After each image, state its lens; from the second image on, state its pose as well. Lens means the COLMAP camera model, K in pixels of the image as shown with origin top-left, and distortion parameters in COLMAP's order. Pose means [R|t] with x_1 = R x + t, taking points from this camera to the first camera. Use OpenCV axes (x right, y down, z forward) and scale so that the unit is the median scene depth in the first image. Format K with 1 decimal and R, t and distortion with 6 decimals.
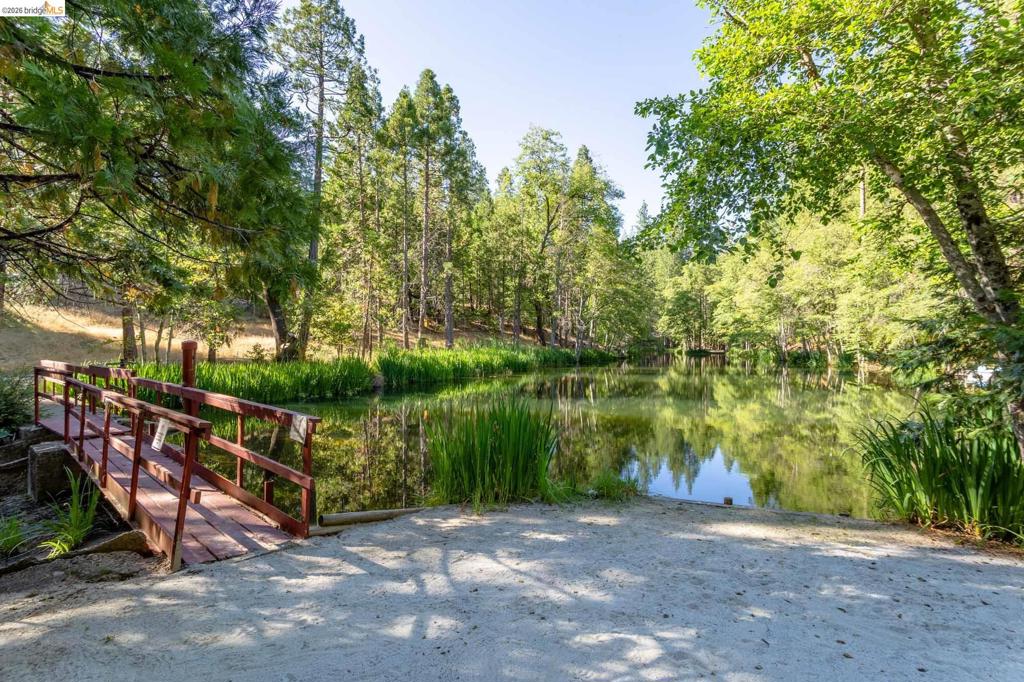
lens RADIAL K [[496.2, 0, 511.9], [0, 496.2, 353.9], [0, 0, 1]] dist [-0.000034, -0.000063]
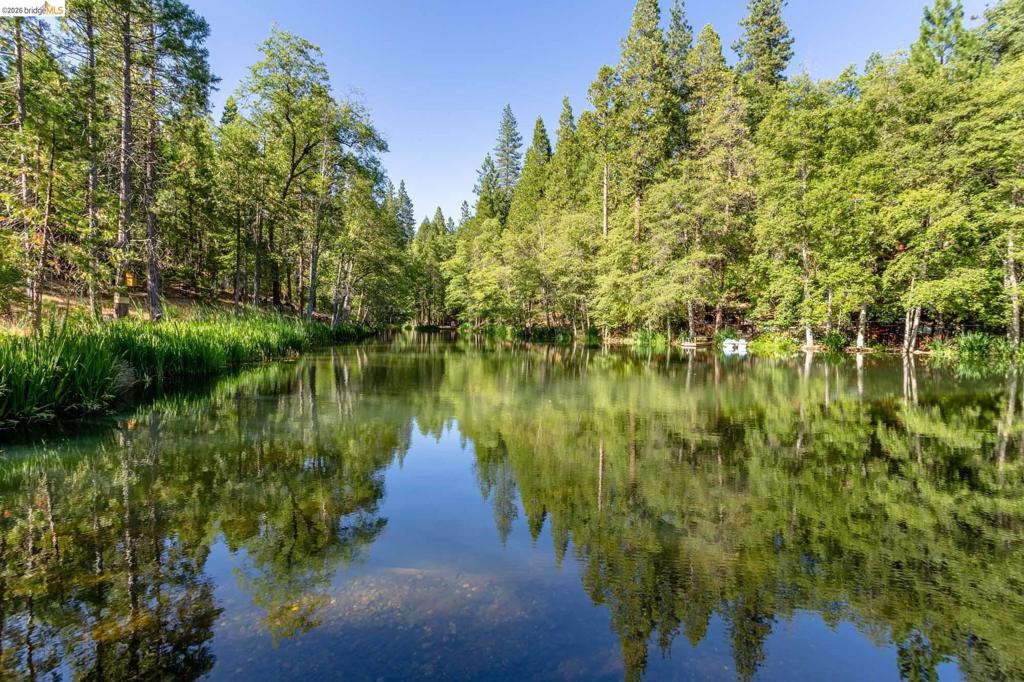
lens RADIAL K [[496.2, 0, 511.9], [0, 496.2, 353.9], [0, 0, 1]] dist [-0.000034, -0.000063]
pose [[0.829344, -0.027500, 0.558061, -0.102068], [0.000692, 0.998838, 0.048192, 0.001737], [-0.558738, -0.039582, 0.828399, 0.152608]]
